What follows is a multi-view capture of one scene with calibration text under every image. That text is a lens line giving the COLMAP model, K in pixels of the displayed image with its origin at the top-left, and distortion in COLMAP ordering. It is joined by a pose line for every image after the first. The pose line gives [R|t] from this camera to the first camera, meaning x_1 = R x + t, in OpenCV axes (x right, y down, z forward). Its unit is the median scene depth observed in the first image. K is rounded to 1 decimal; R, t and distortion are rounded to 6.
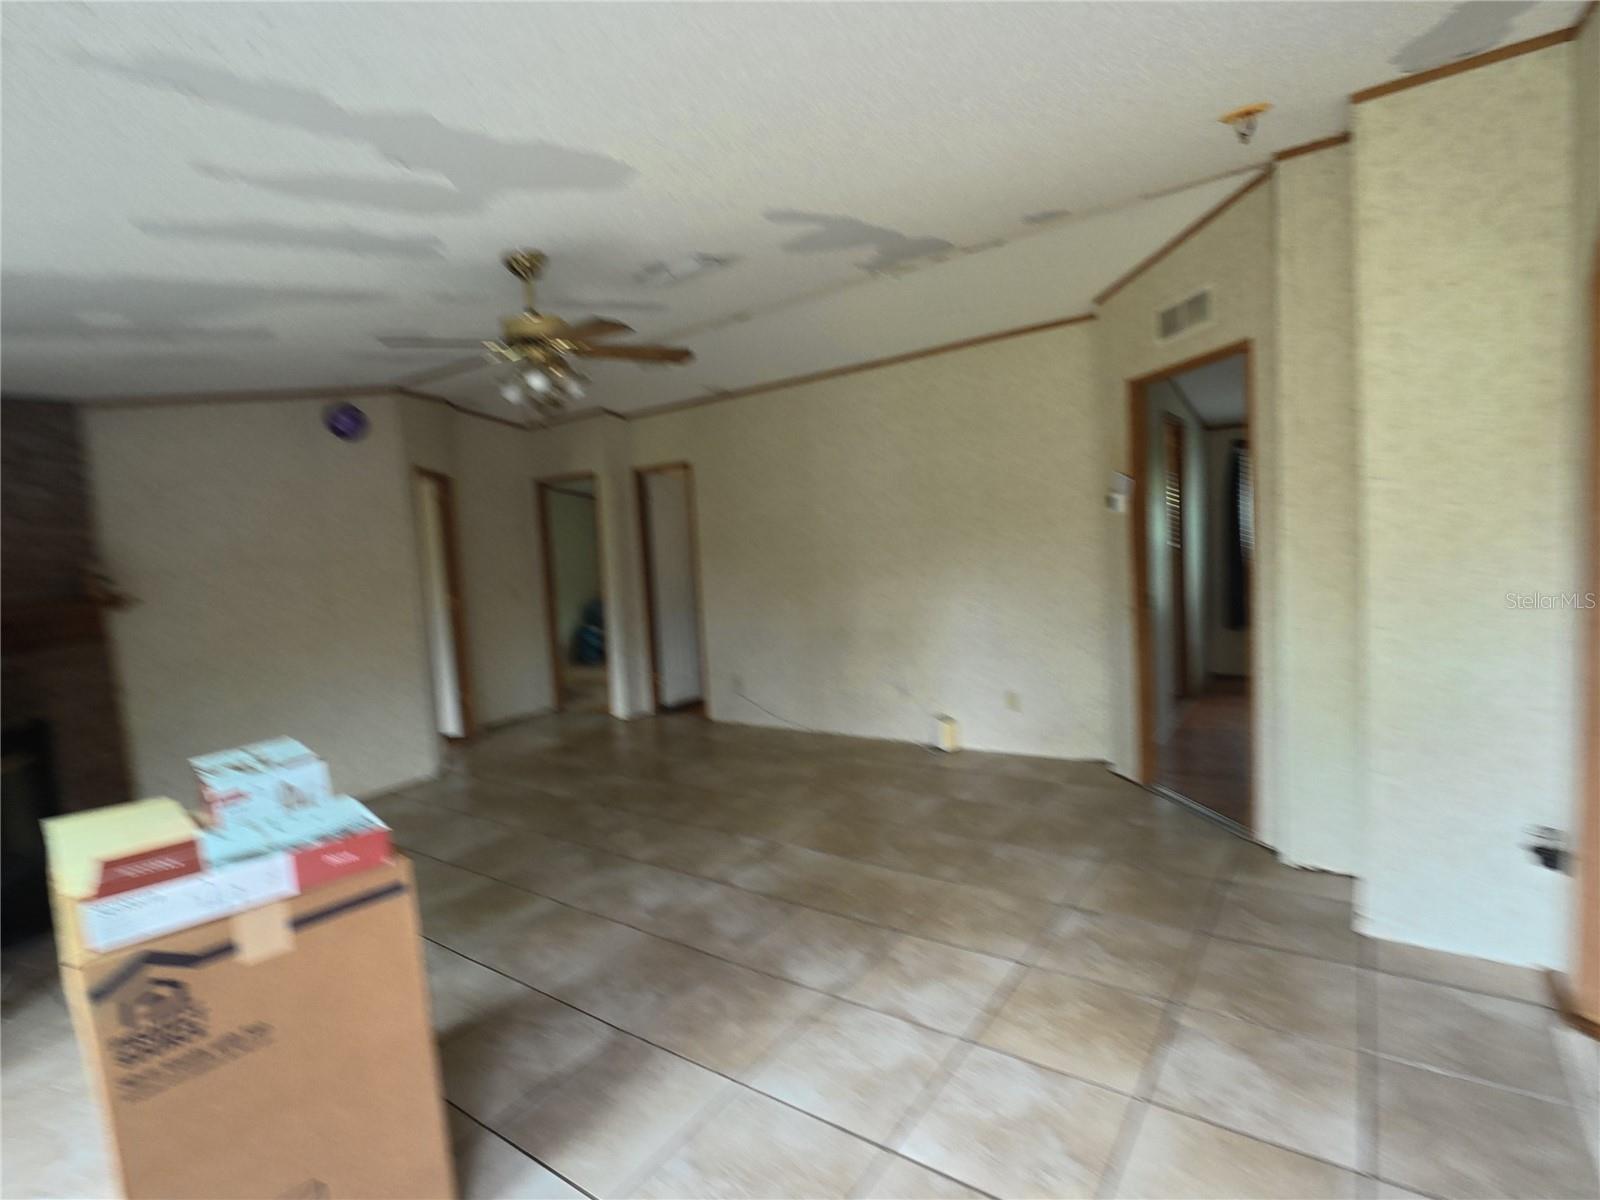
lens RADIAL K [[780.6, 0, 801.2], [0, 780.6, 606.9], [0, 0, 1]] dist [-0.004953, -0.000937]
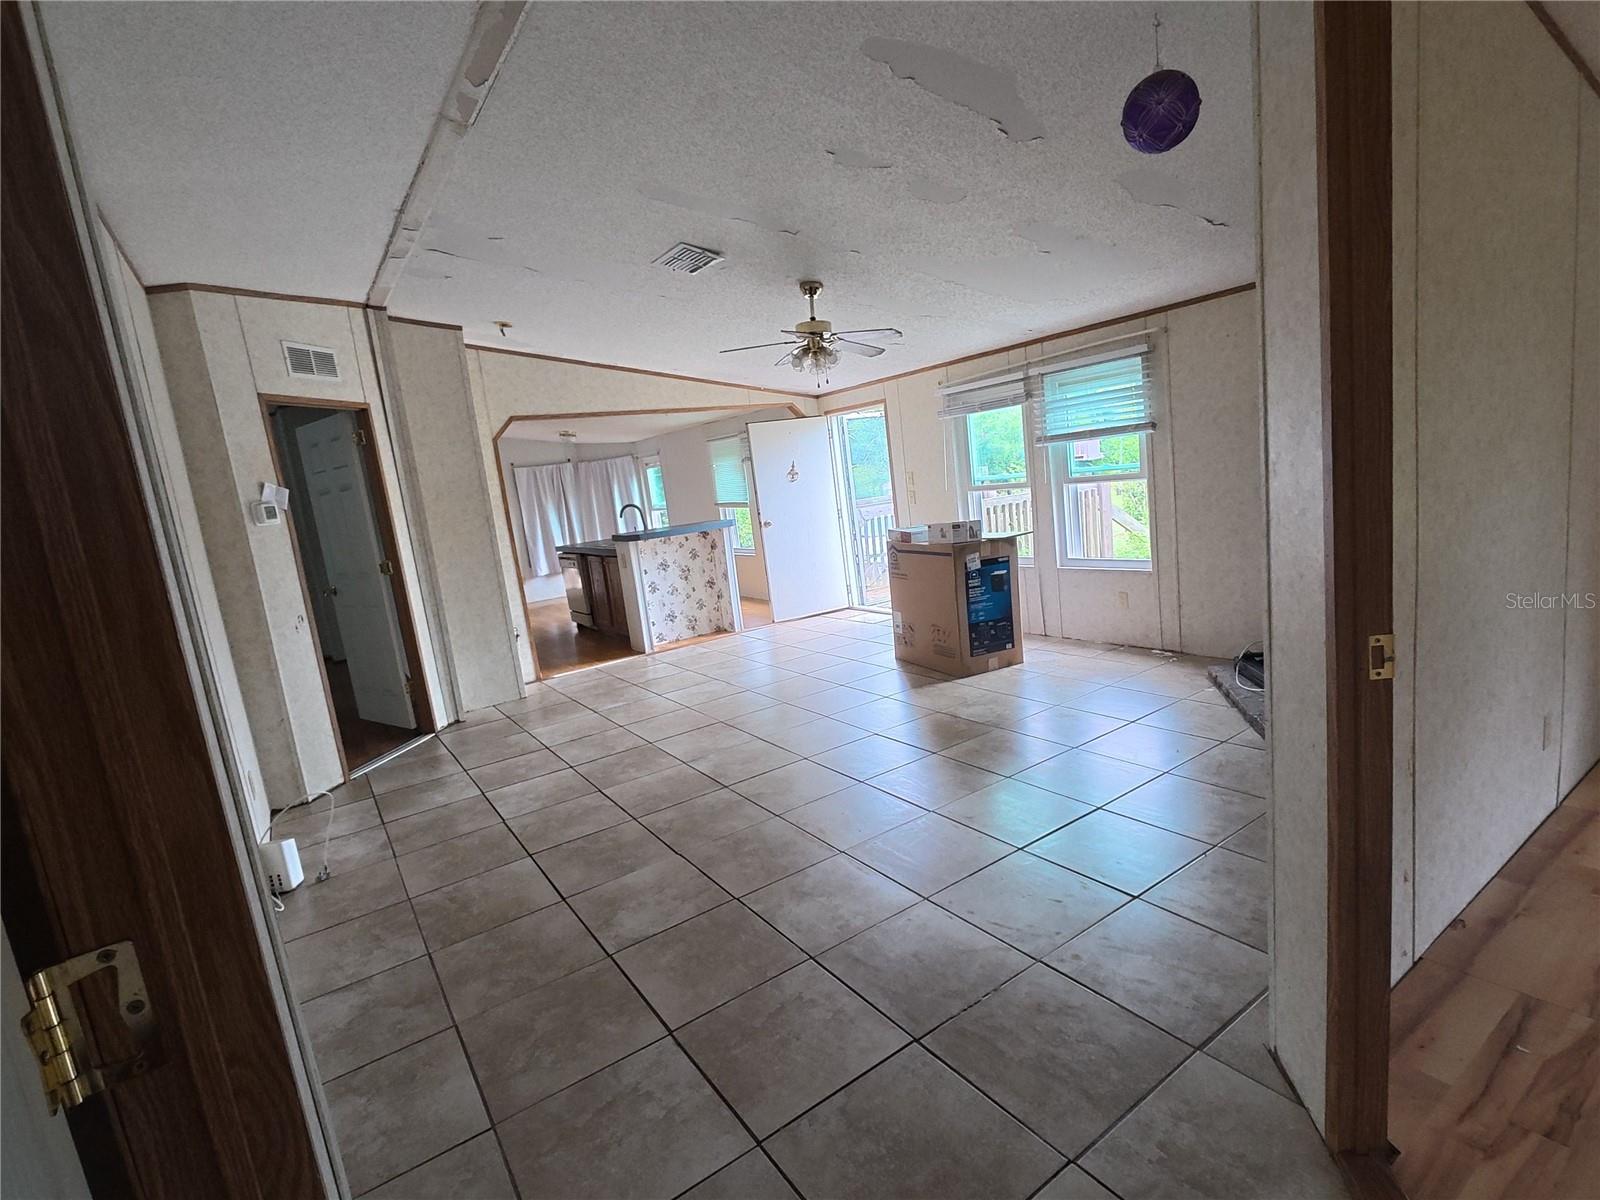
lens RADIAL K [[780.6, 0, 801.2], [0, 780.6, 606.9], [0, 0, 1]] dist [-0.004953, -0.000937]
pose [[-0.922749, 0.120116, 0.366205, -0.786066], [0.209857, 0.953570, 0.216017, -0.134096], [-0.323255, 0.276180, -0.905114, 2.451729]]
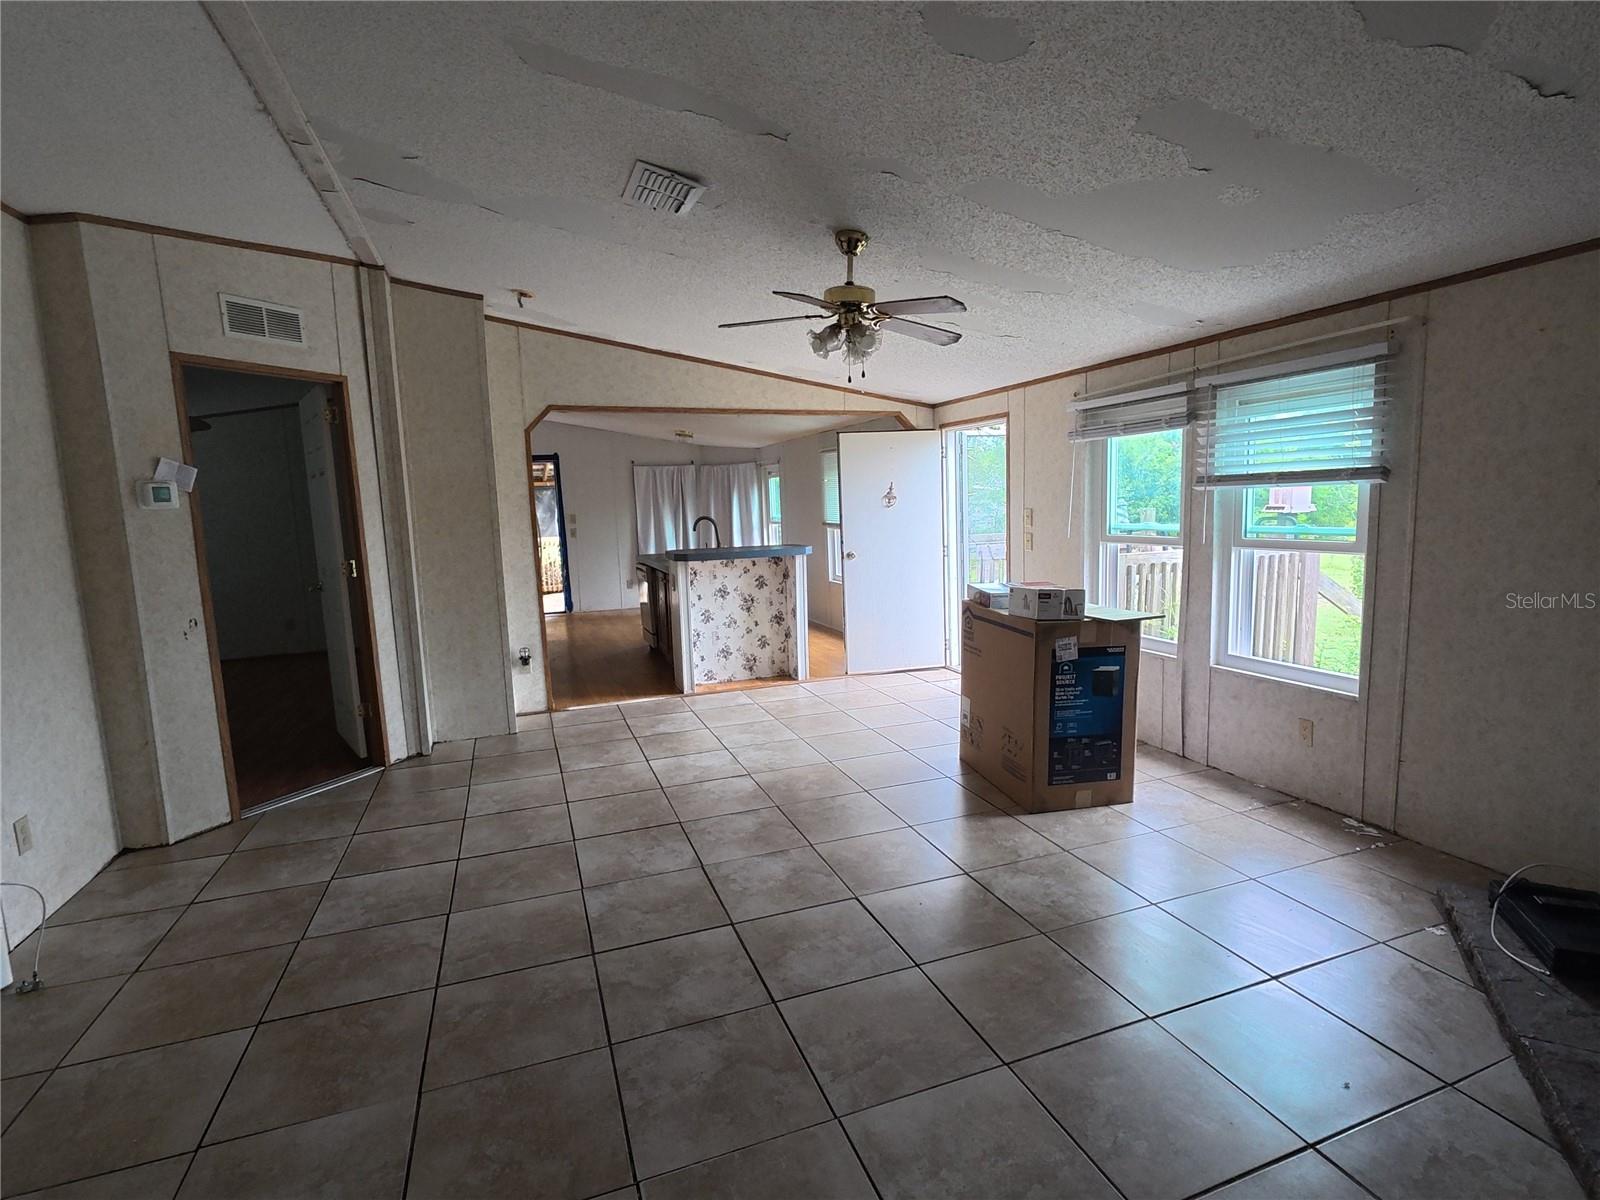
lens RADIAL K [[780.6, 0, 801.2], [0, 780.6, 606.9], [0, 0, 1]] dist [-0.004953, -0.000937]
pose [[-0.825287, 0.023376, 0.564229, -0.855872], [0.137371, 0.977441, 0.160434, -0.084503], [-0.547750, 0.209913, -0.809880, 1.902101]]
